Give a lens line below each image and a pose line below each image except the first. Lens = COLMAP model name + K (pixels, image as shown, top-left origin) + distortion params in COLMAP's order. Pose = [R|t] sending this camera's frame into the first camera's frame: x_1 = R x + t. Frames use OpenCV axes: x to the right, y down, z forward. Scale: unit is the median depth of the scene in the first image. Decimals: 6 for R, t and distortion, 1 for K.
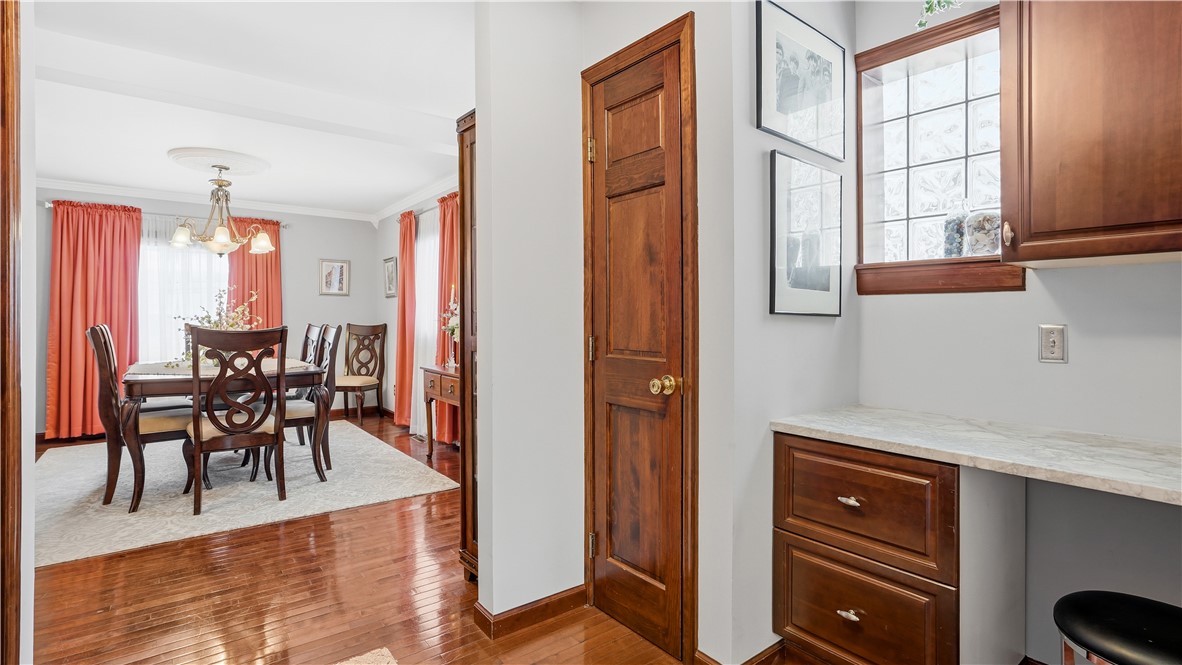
lens RADIAL K [[565.1, 0, 587.1], [0, 565.1, 327.2], [0, 0, 1]] dist [-0.041001, 0.031011]
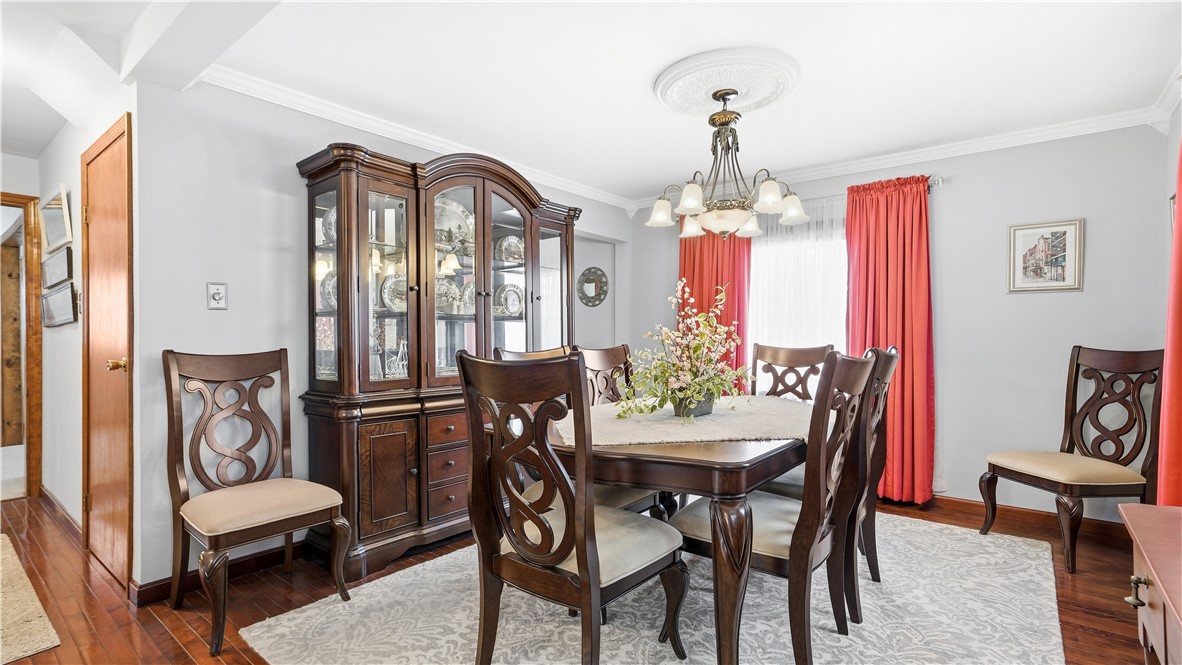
lens RADIAL K [[537.5, 0, 592.1], [0, 537.5, 341.0], [0, 0, 1]] dist [-0.036529, 0.025818]
pose [[0.240167, 0.002686, -0.970728, -0.101166], [-0.011869, 0.999930, -0.000170, -0.008043], [0.970659, 0.011562, 0.240182, 0.658566]]
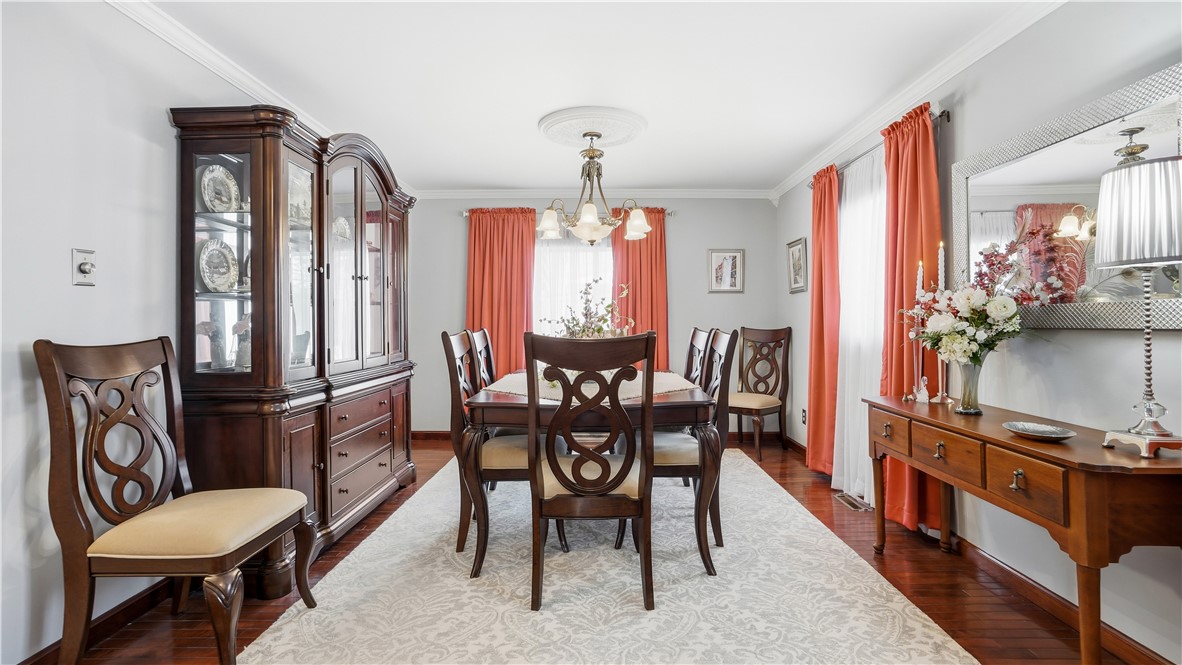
lens RADIAL K [[534.1, 0, 577.7], [0, 534.1, 321.7], [0, 0, 1]] dist [0.001753, 0.000005]
pose [[0.770623, -0.008560, -0.637234, -0.163870], [-0.001841, 0.999876, -0.015657, -0.002554], [0.637289, 0.013239, 0.770511, 0.356544]]
